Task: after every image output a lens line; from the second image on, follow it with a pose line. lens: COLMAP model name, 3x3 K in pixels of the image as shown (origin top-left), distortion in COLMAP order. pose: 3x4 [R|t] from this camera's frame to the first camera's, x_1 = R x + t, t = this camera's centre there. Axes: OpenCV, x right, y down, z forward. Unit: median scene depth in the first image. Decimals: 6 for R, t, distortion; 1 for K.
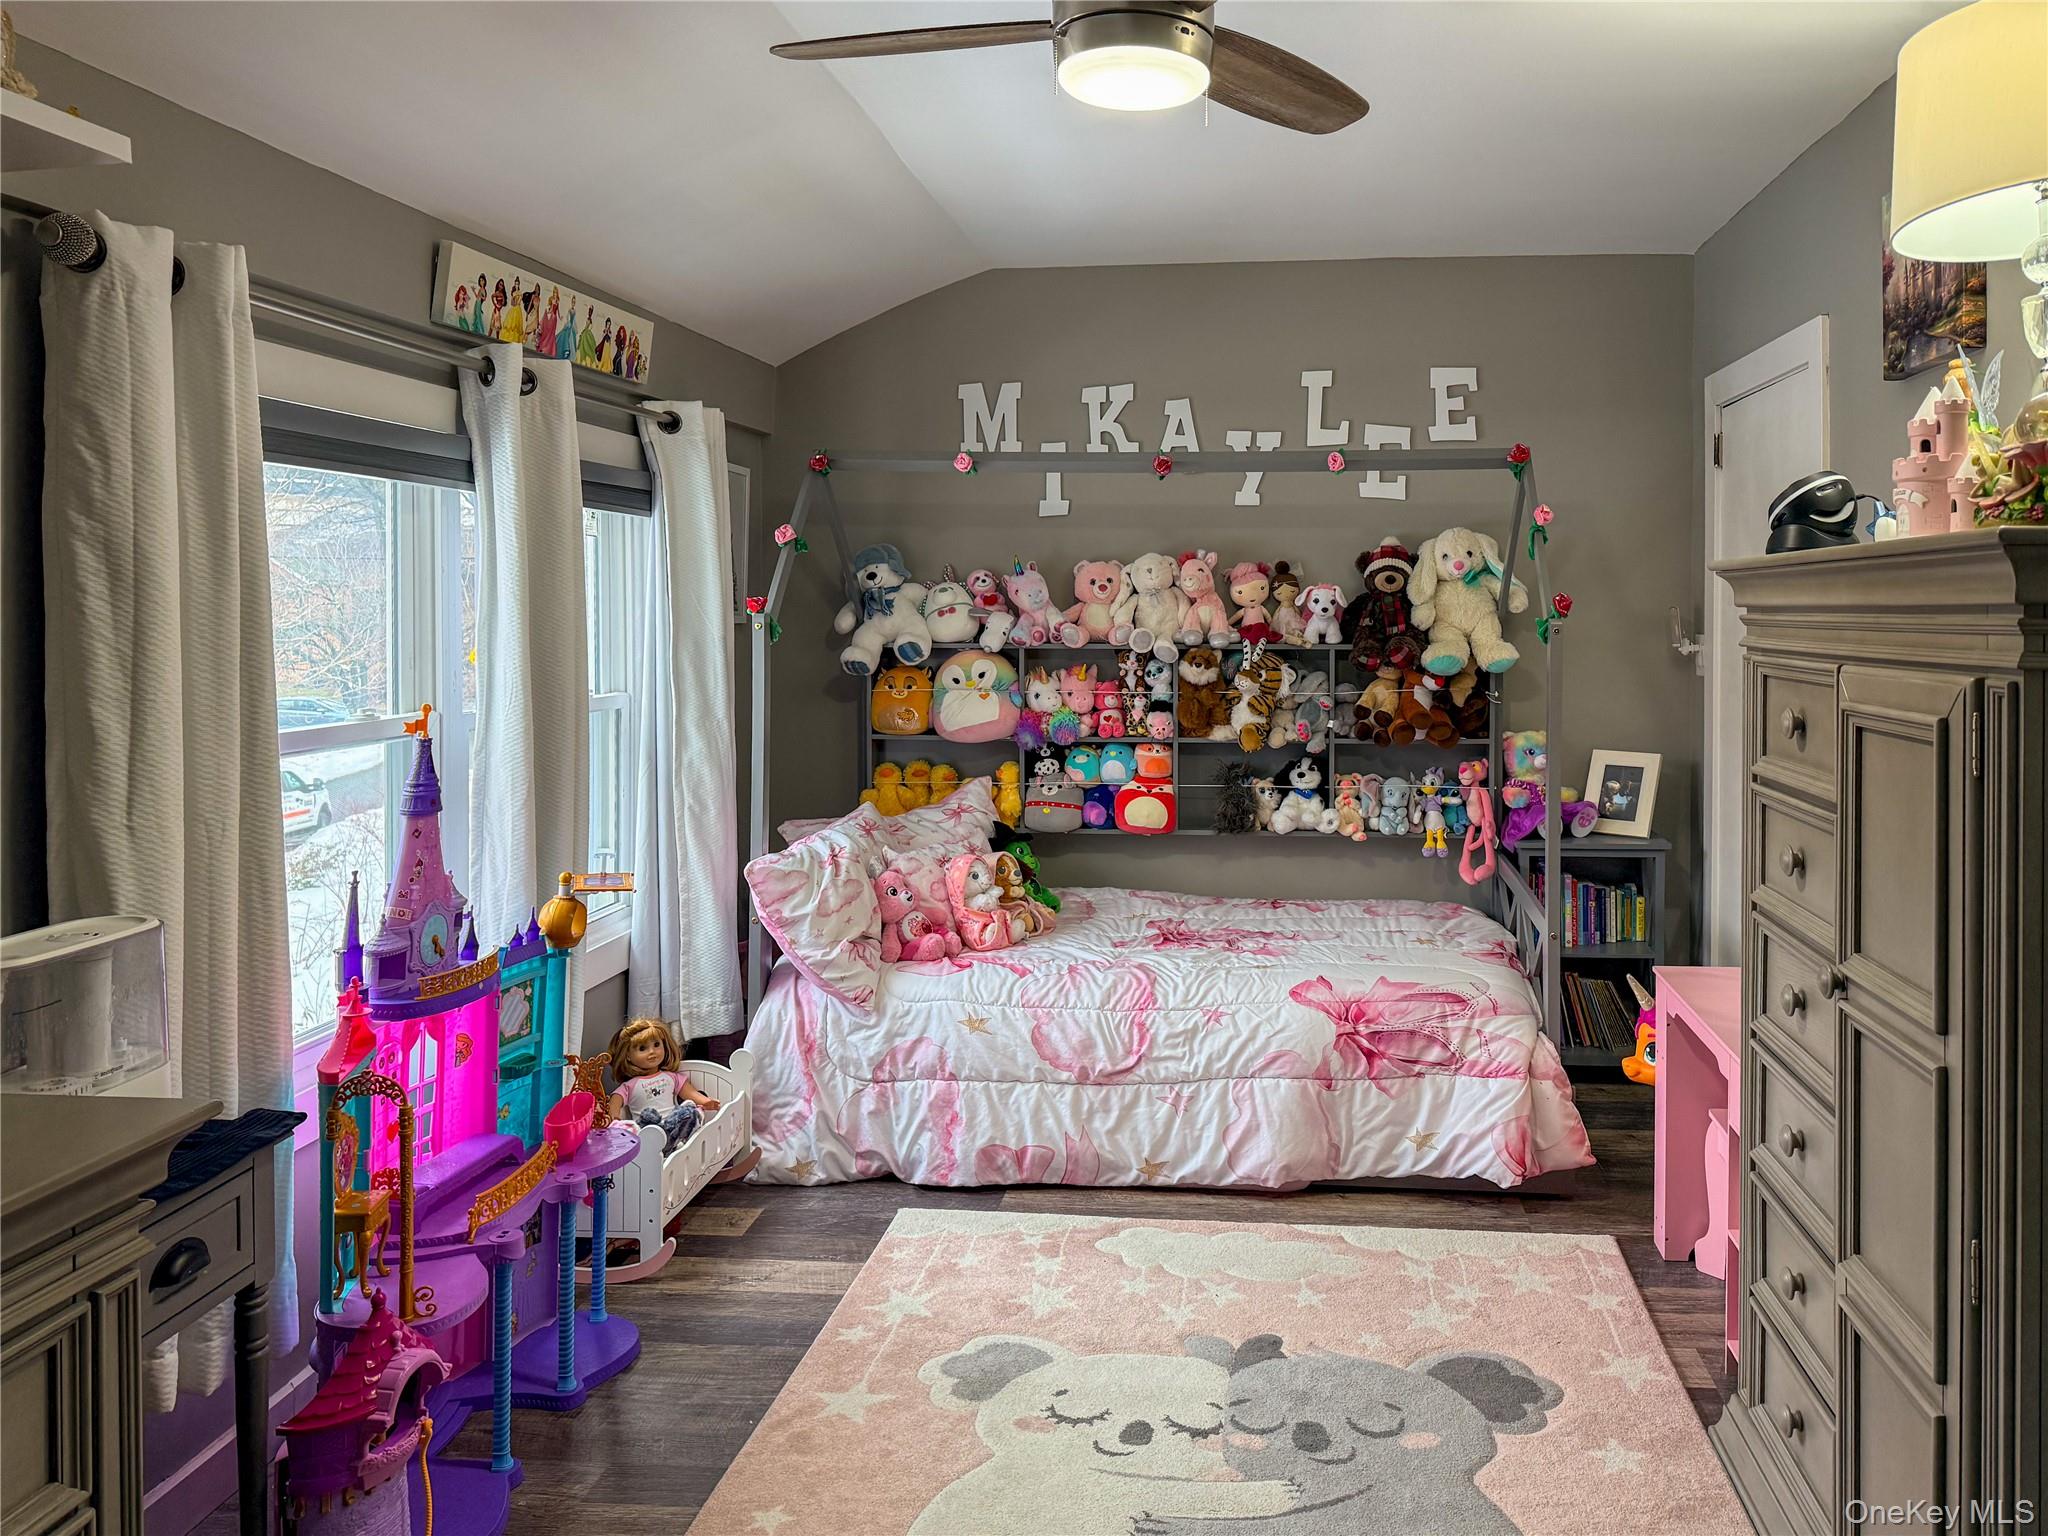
lens RADIAL K [[1653.1, 0, 1219.1], [0, 1653.1, 647.7], [0, 0, 1]] dist [0.183089, -0.206457]
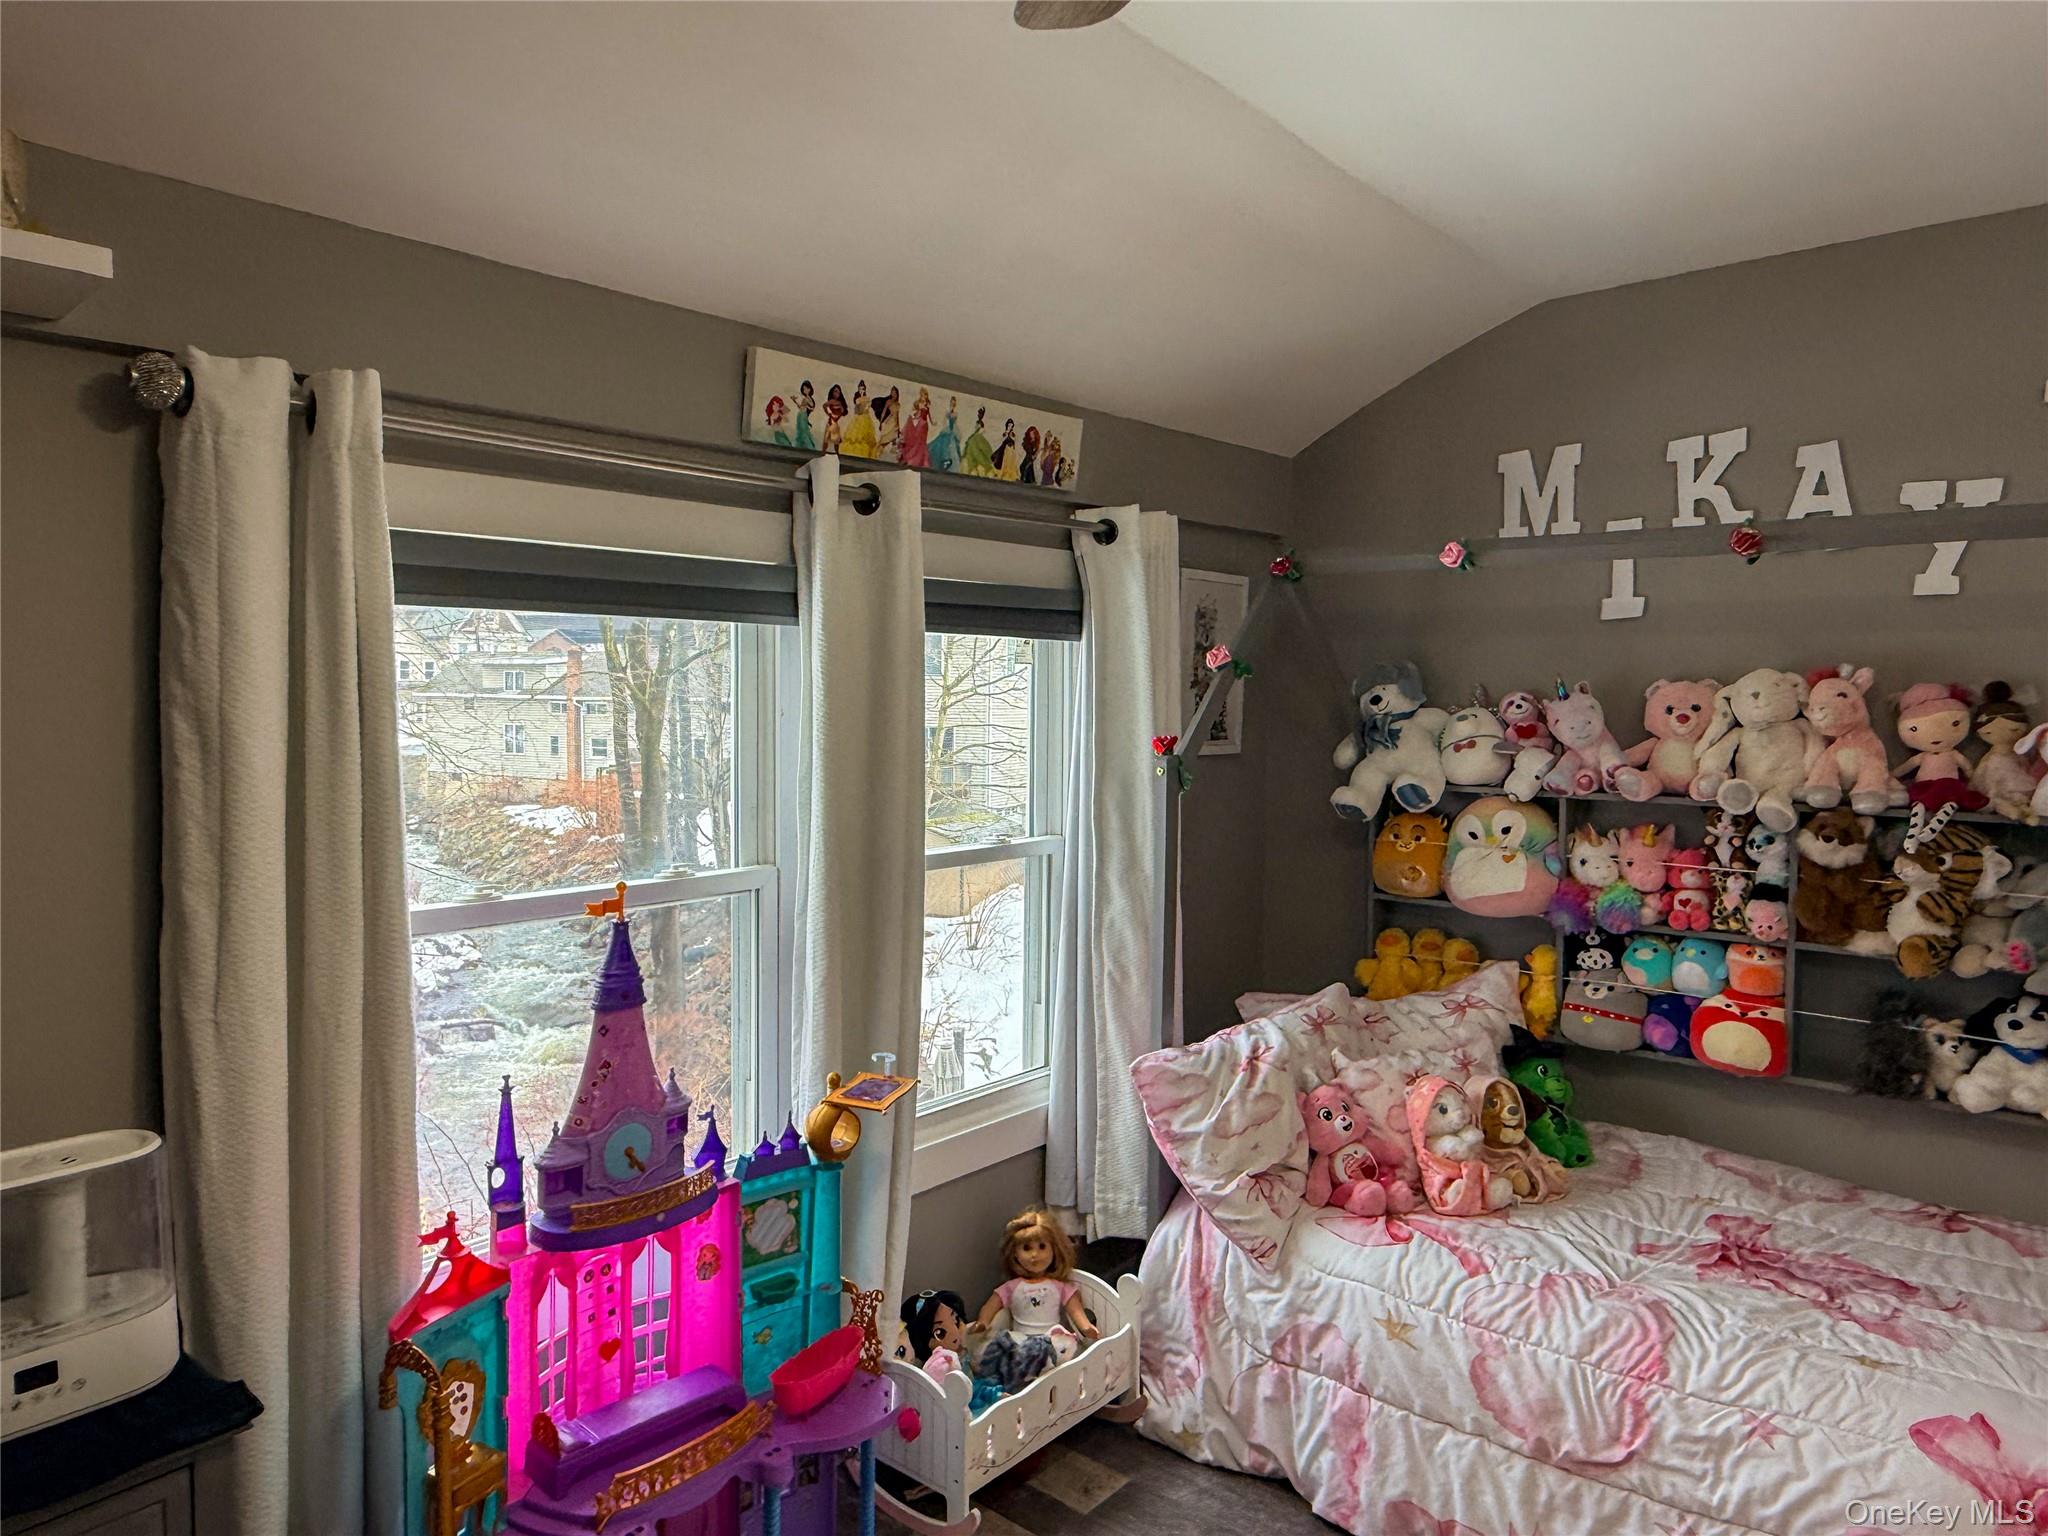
lens RADIAL K [[1495.2, 0, 877.7], [0, 1495.2, 763.0], [0, 0, 1]] dist [-0.008252, 0.008743]
pose [[0.774805, 0.031679, -0.631406, 0.077634], [-0.016571, 0.999418, 0.029809, -0.035397], [0.631983, -0.012633, 0.774879, 0.329117]]
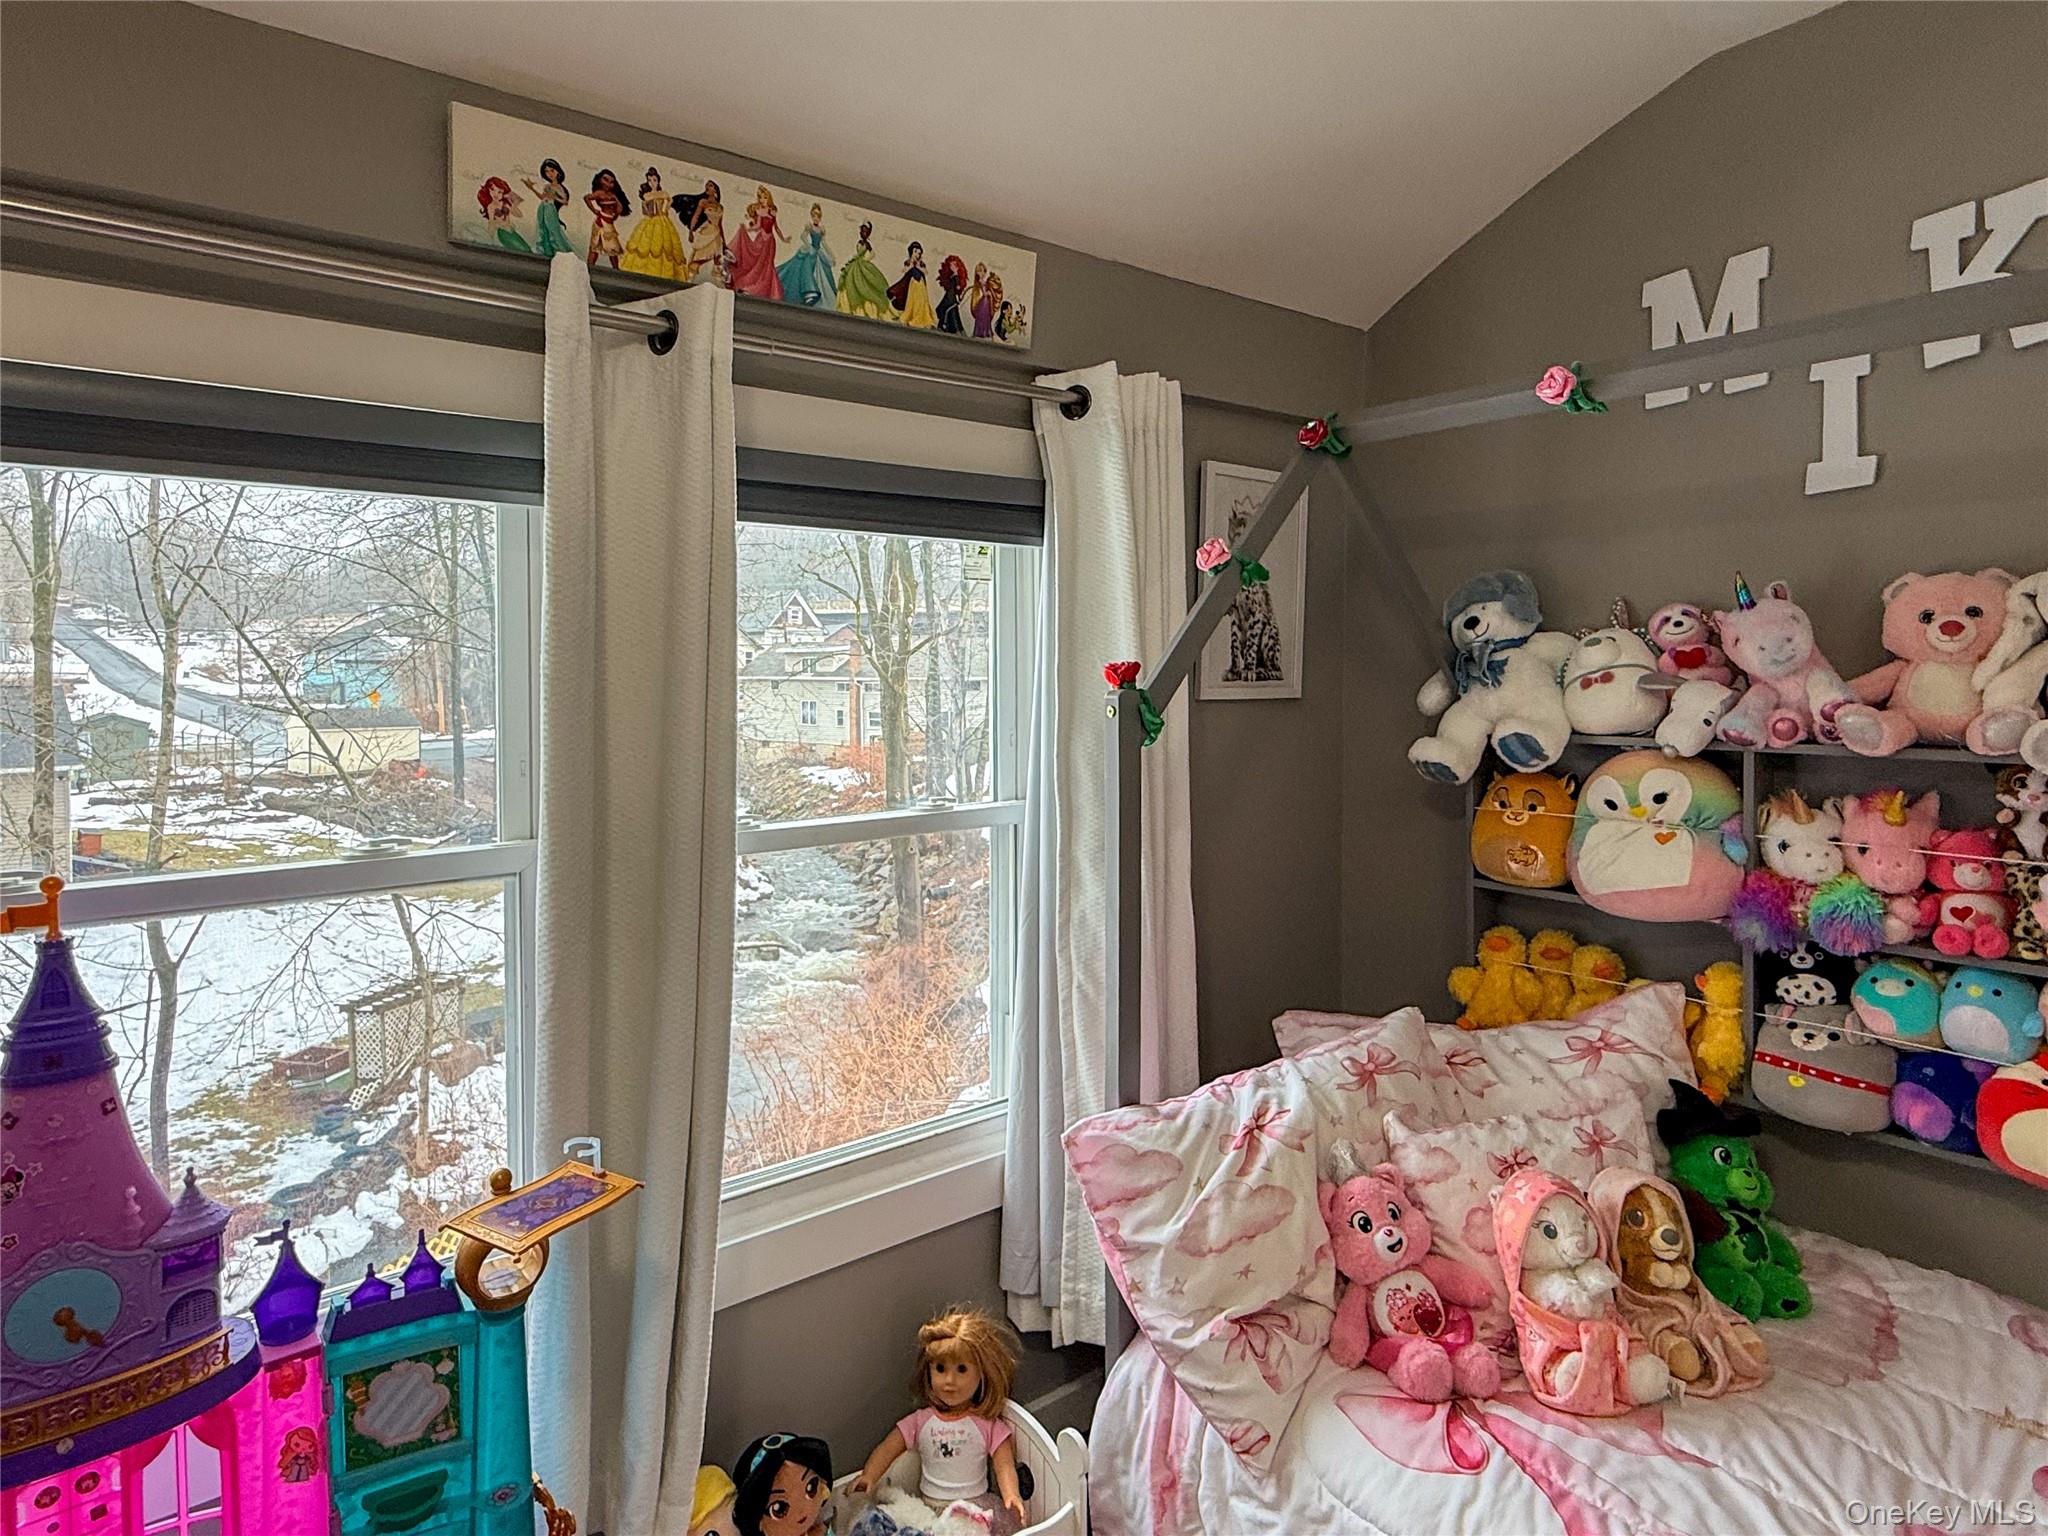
lens RADIAL K [[1254.9, 0, 871.9], [0, 1254.9, 701.4], [0, 0, 1]] dist [-0.005184, 0.003828]
pose [[0.645660, 0.011624, -0.763537, 0.002655], [-0.008294, 0.999932, 0.008209, -0.018886], [0.763580, 0.001033, 0.645712, 0.630066]]
